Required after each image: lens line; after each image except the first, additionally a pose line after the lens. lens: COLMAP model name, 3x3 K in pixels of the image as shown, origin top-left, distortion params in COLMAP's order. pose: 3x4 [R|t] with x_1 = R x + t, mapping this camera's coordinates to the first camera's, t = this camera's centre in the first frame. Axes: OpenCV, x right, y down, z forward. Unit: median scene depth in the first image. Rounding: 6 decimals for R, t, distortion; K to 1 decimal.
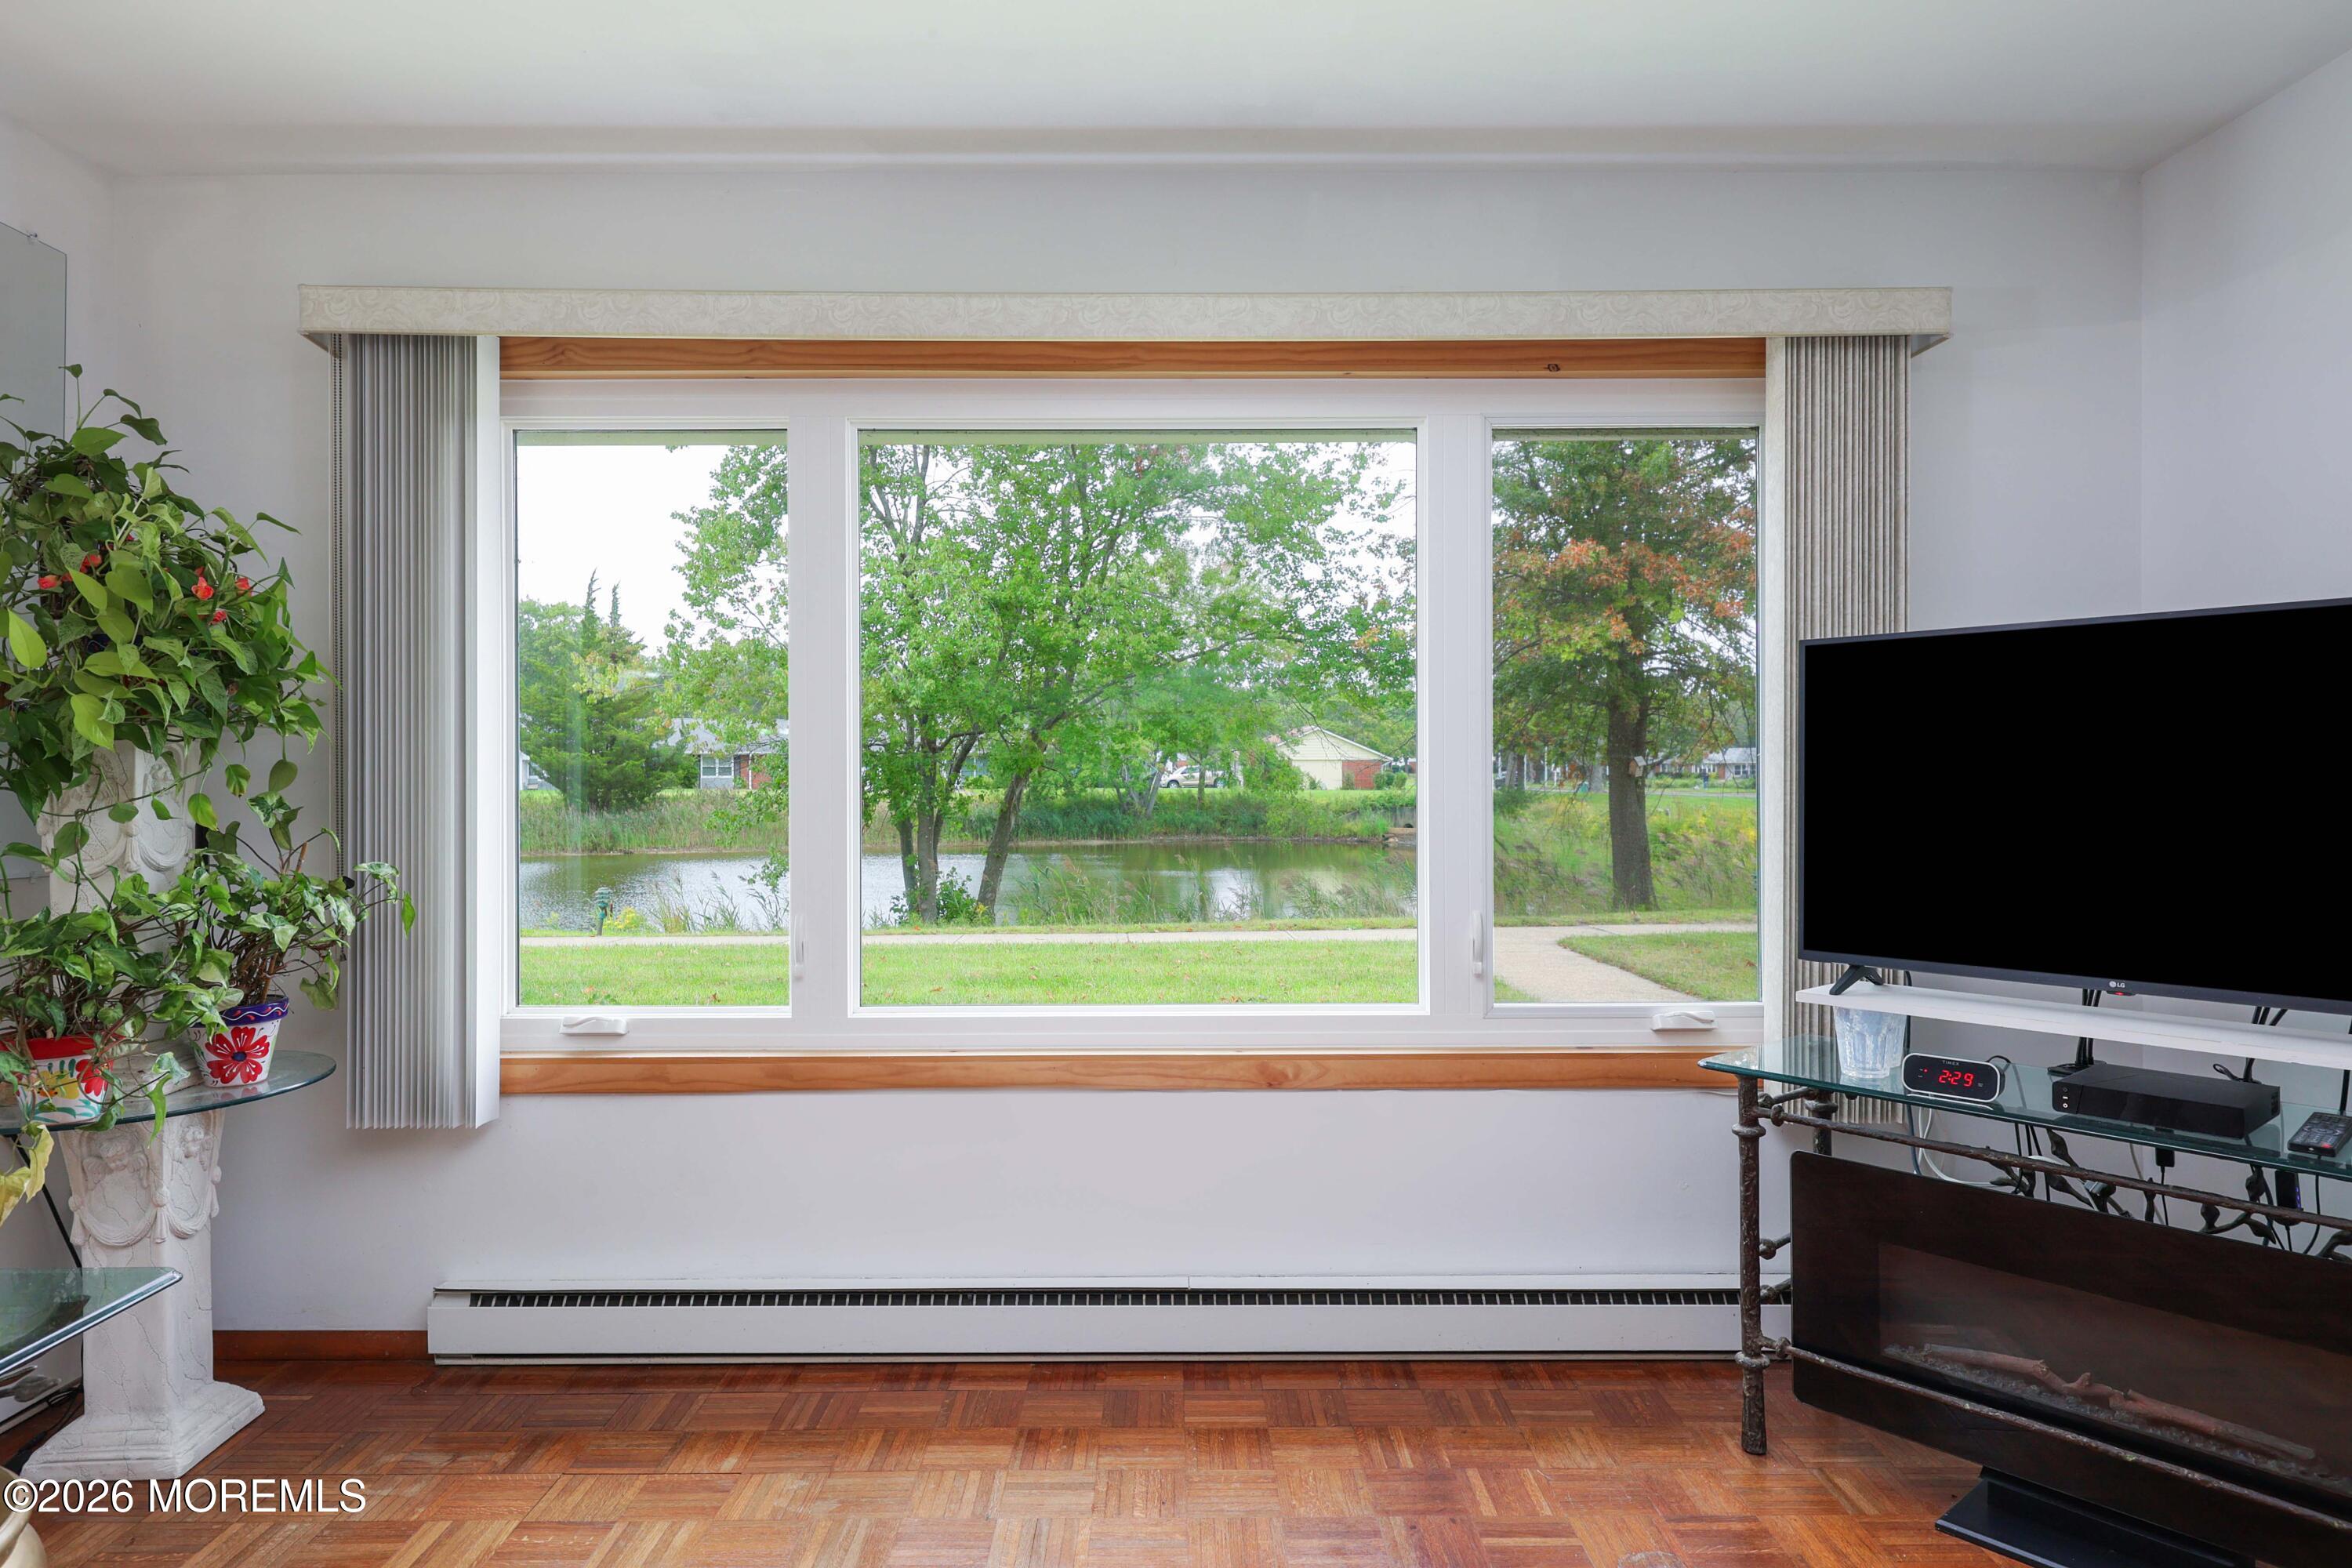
lens RADIAL K [[1470.3, 0, 1172.4], [0, 1470.3, 776.2], [0, 0, 1]] dist [-0.000315, -0.001156]
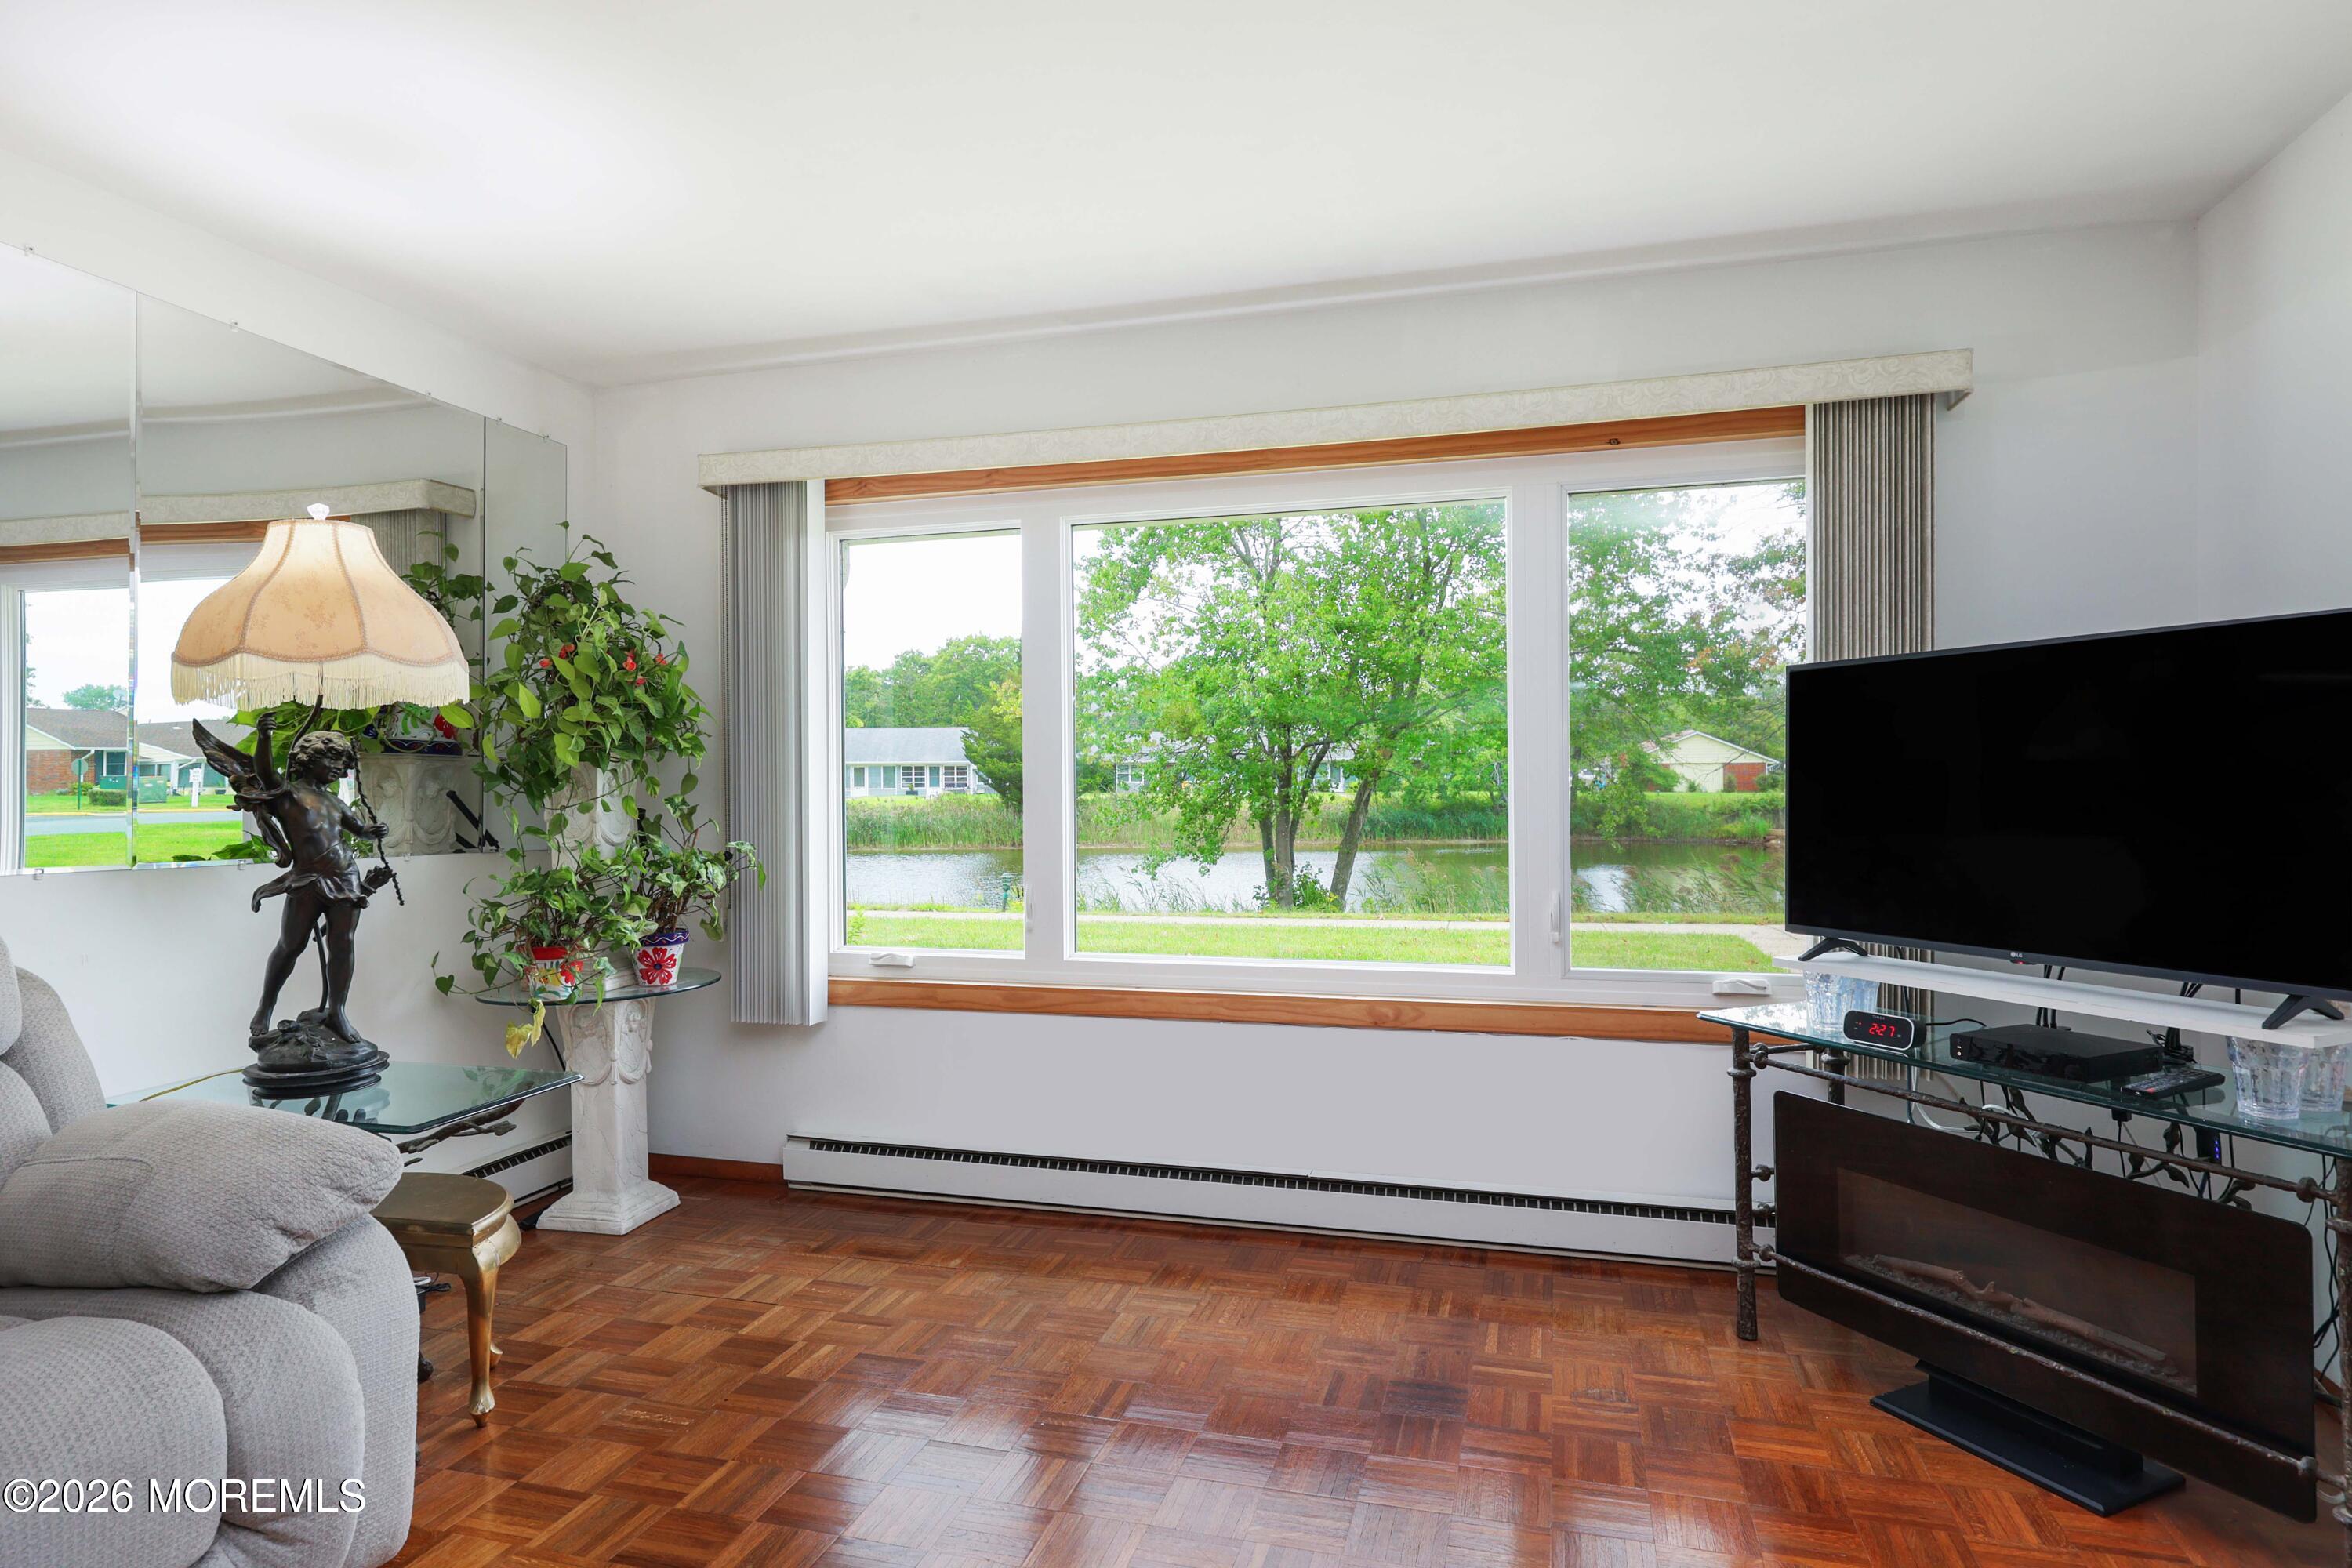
lens RADIAL K [[1341.8, 0, 1177.0], [0, 1341.8, 787.9], [0, 0, 1]] dist [-0.001018, -0.001534]
pose [[0.963297, -0.003005, -0.268423, 0.243505], [0.004448, 0.999979, 0.004767, -0.000380], [0.268403, -0.005786, 0.963289, -0.187148]]
